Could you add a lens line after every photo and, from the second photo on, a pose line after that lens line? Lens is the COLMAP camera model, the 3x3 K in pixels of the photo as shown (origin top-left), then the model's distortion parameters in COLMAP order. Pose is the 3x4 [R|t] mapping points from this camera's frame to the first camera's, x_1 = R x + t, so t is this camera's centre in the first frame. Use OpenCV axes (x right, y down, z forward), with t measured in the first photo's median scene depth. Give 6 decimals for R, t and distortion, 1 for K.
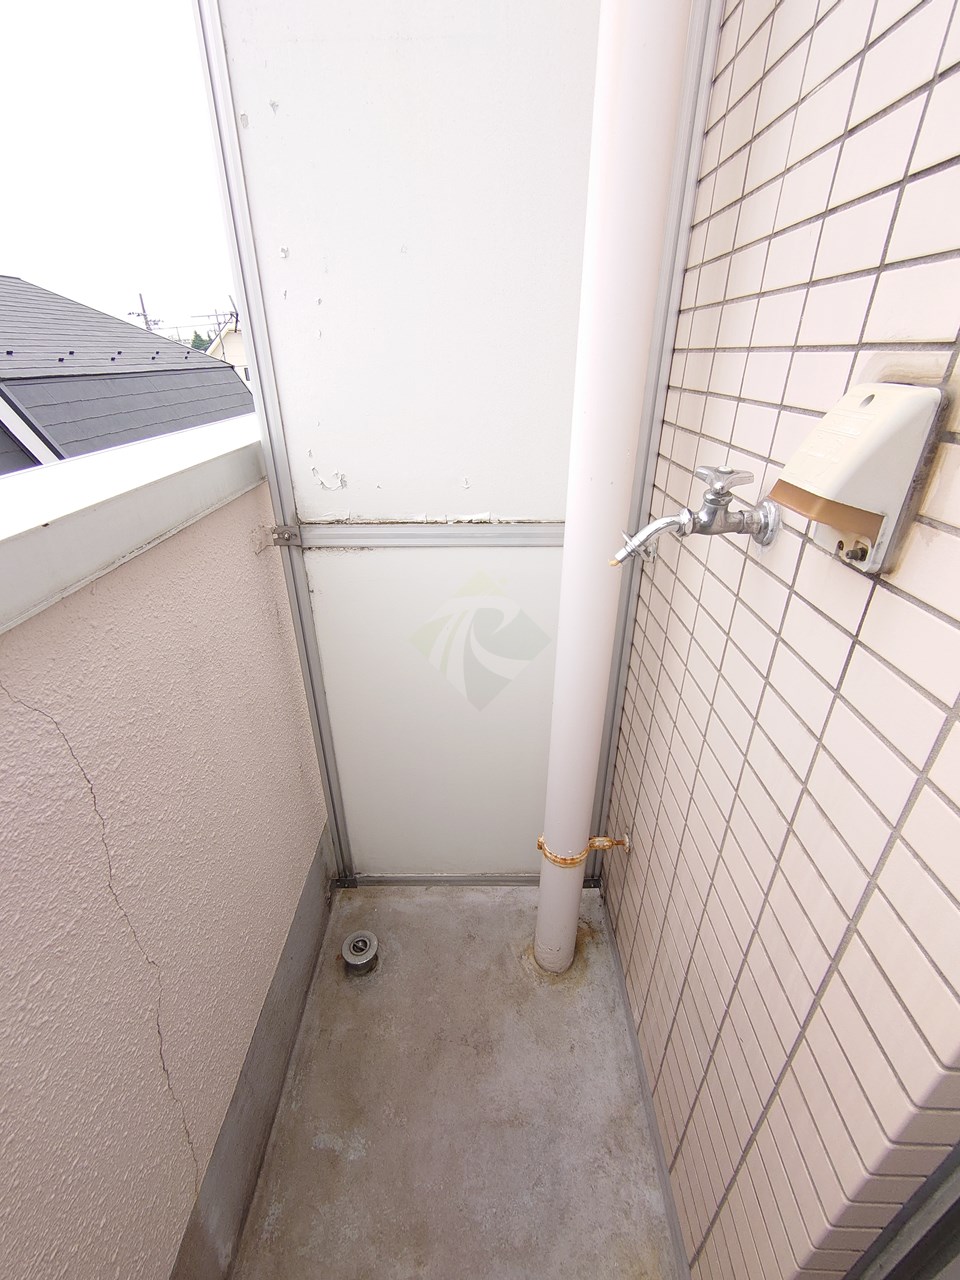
lens RADIAL K [[552.0, 0, 478.2], [0, 552.0, 638.2], [0, 0, 1]] dist [0.003772, -0.002410]
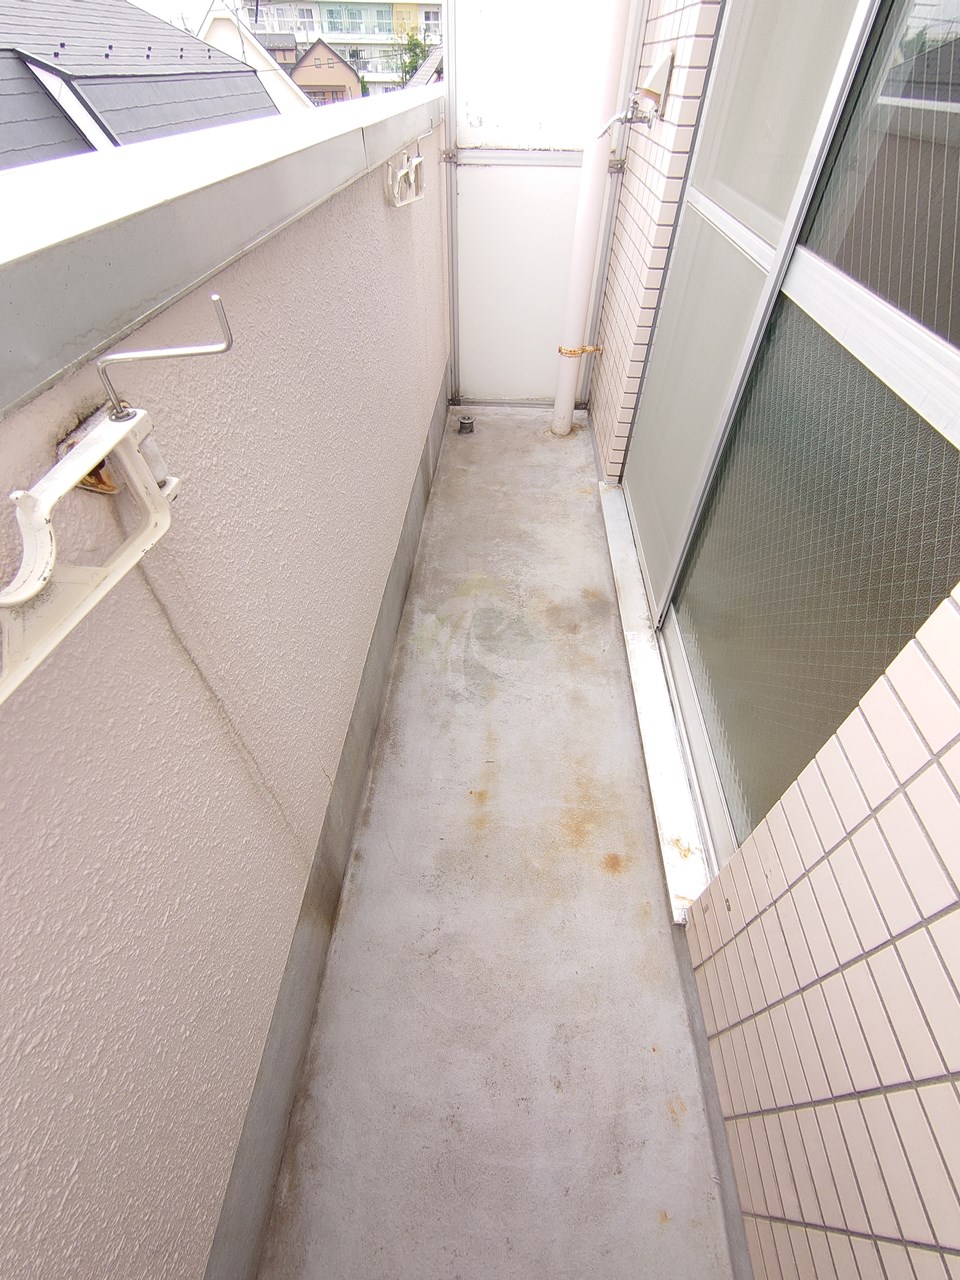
lens RADIAL K [[552.0, 0, 478.9], [0, 552.0, 637.2], [0, 0, 1]] dist [0.003772, -0.002410]
pose [[0.998674, 0.046704, -0.021643, -0.080493], [-0.037195, 0.945395, 0.323798, 0.612114], [0.035584, -0.322564, 0.945879, -1.113605]]
